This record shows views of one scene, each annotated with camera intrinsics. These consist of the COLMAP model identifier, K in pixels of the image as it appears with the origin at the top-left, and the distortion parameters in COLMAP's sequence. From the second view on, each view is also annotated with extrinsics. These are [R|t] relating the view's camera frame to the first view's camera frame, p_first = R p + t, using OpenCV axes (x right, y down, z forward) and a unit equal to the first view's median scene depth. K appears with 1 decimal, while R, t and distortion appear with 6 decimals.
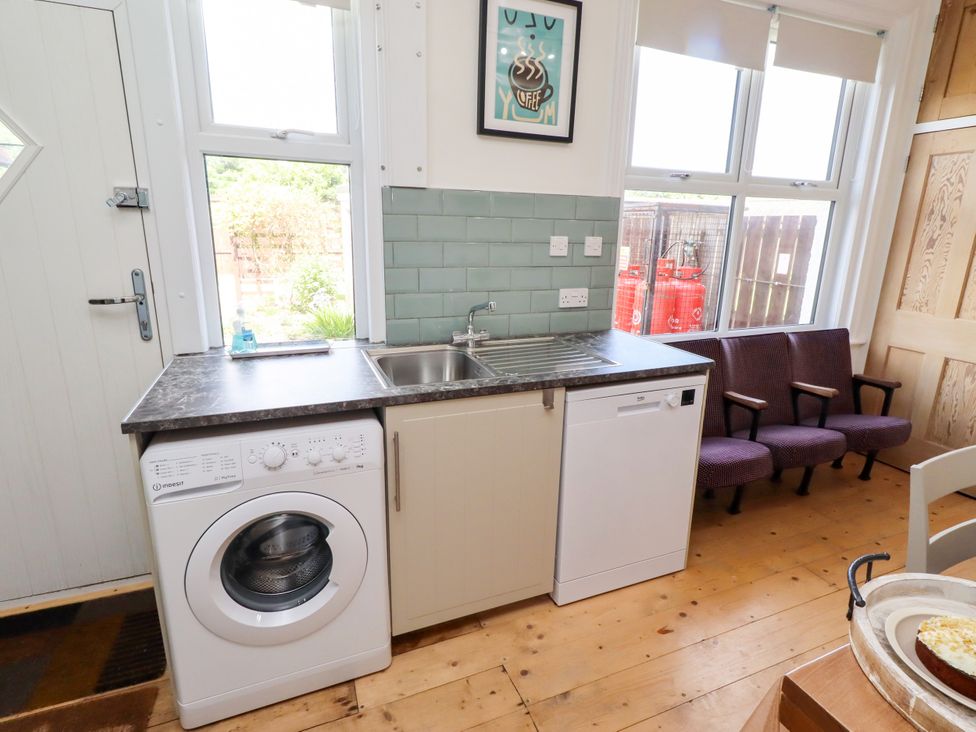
lens RADIAL K [[511.8, 0, 490.3], [0, 511.8, 356.9], [0, 0, 1]] dist [0.001588, 0.000269]
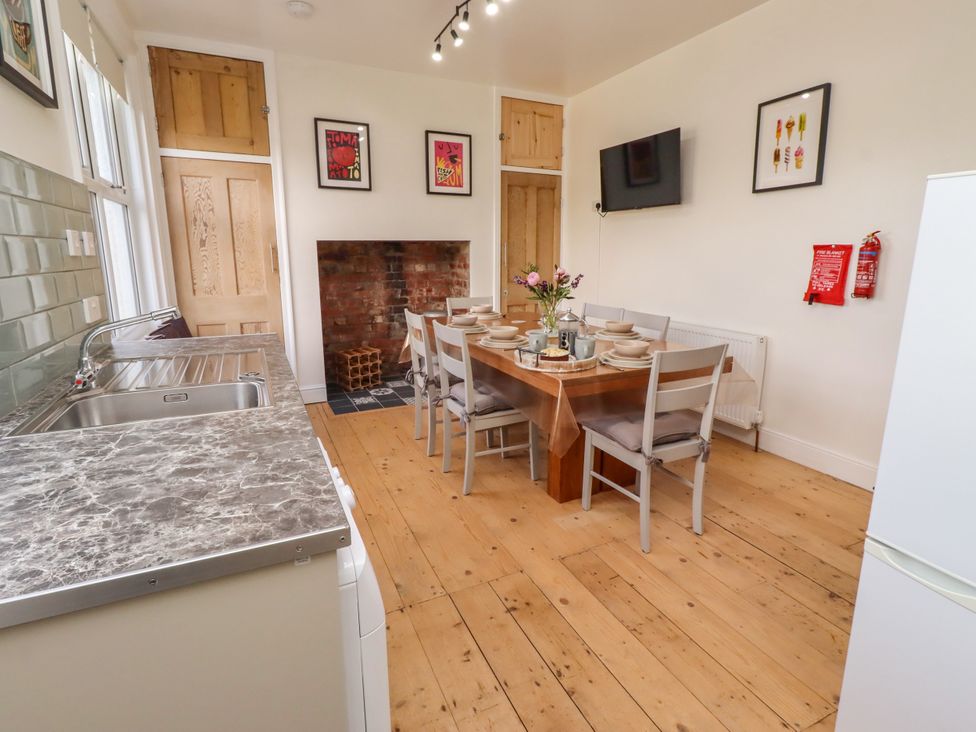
lens RADIAL K [[511.8, 0, 490.8], [0, 511.8, 362.7], [0, 0, 1]] dist [0.001588, 0.000269]
pose [[-0.057450, -0.232172, 0.970977, -0.559633], [0.249269, 0.938443, 0.239142, -0.063132], [-0.966729, 0.255773, 0.003960, 0.360111]]
